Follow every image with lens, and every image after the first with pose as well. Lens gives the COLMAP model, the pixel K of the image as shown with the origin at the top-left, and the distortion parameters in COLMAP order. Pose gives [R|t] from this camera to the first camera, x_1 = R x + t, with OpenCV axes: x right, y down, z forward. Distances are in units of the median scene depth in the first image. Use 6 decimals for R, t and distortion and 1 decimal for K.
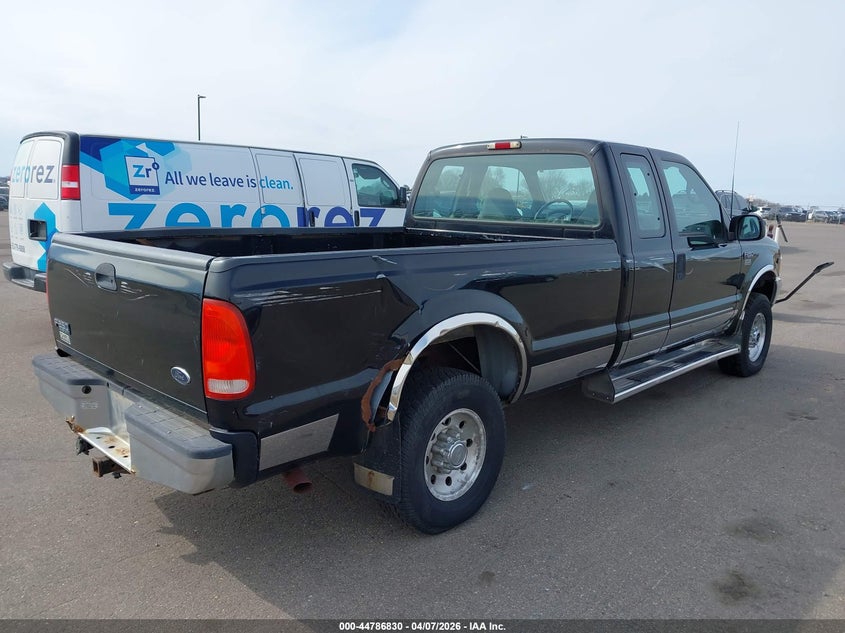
lens RADIAL K [[672.3, 0, 422.5], [0, 672.3, 316.5], [0, 0, 1]] dist [-0.006200, -0.002290]
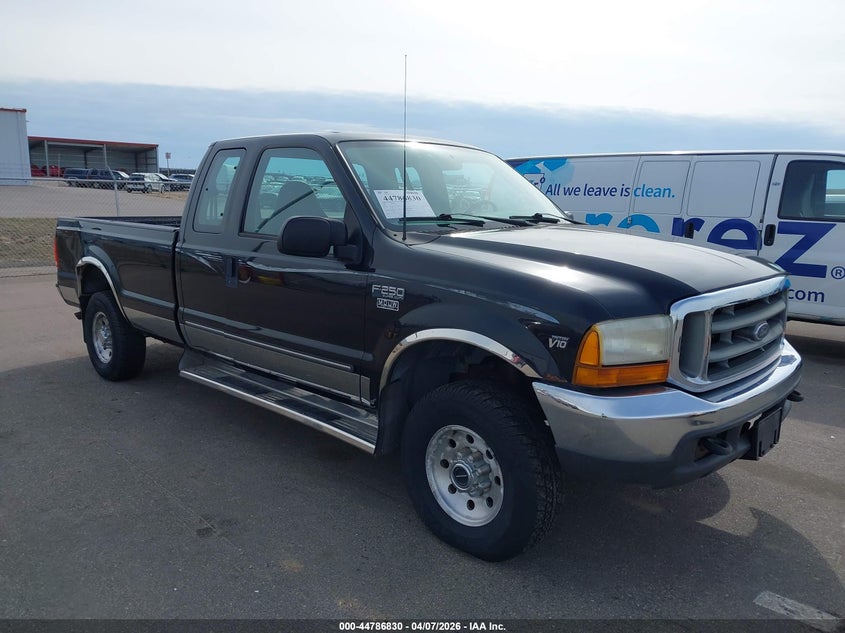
lens RADIAL K [[684.9, 0, 422.5], [0, 684.9, 316.5], [0, 0, 1]] dist [0.015881, 0.007386]
pose [[-0.015588, 0.146070, -0.989151, 0.771058], [-0.186651, 0.971457, 0.146399, -0.116854], [0.982303, 0.186908, 0.012121, 0.749983]]
